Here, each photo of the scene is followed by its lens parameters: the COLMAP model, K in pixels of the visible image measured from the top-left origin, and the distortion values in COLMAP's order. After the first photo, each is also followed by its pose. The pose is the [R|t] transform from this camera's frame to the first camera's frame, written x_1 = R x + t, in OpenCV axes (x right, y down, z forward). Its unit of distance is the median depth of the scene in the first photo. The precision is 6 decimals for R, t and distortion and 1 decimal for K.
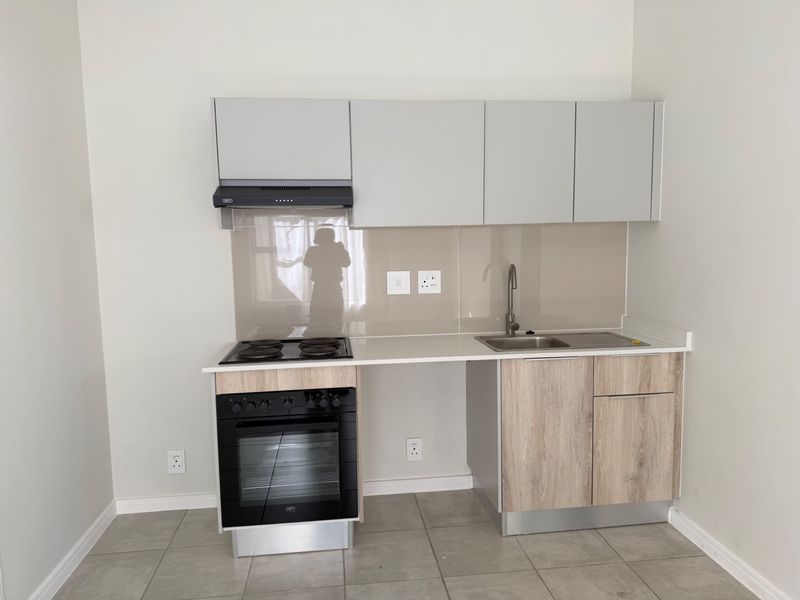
lens RADIAL K [[560.1, 0, 397.9], [0, 560.1, 302.9], [0, 0, 1]] dist [0.129497, -0.213513]
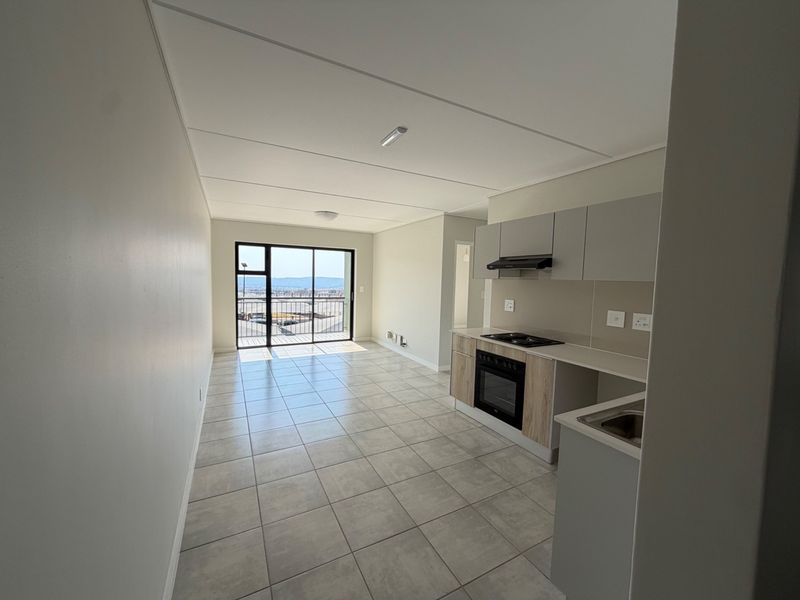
lens RADIAL K [[319.1, 0, 397.0], [0, 319.1, 299.7], [0, 0, 1]] dist [0.000582, 0.000074]
pose [[0.357259, 0.083657, -0.930251, 0.709331], [-0.130289, 0.990707, 0.039057, -0.045758], [0.924873, 0.107248, 0.364839, 0.164358]]
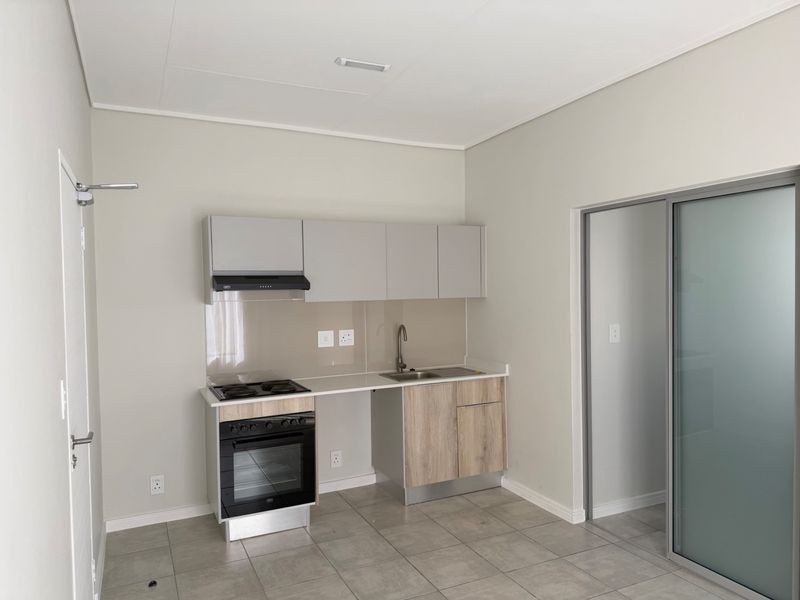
lens RADIAL K [[560.1, 0, 397.9], [0, 560.1, 302.9], [0, 0, 1]] dist [0.129497, -0.213513]
pose [[0.947735, -0.008018, 0.318959, -0.314414], [0.036742, 0.995776, -0.084143, -0.000275], [-0.316937, 0.091464, 0.944026, -0.468606]]
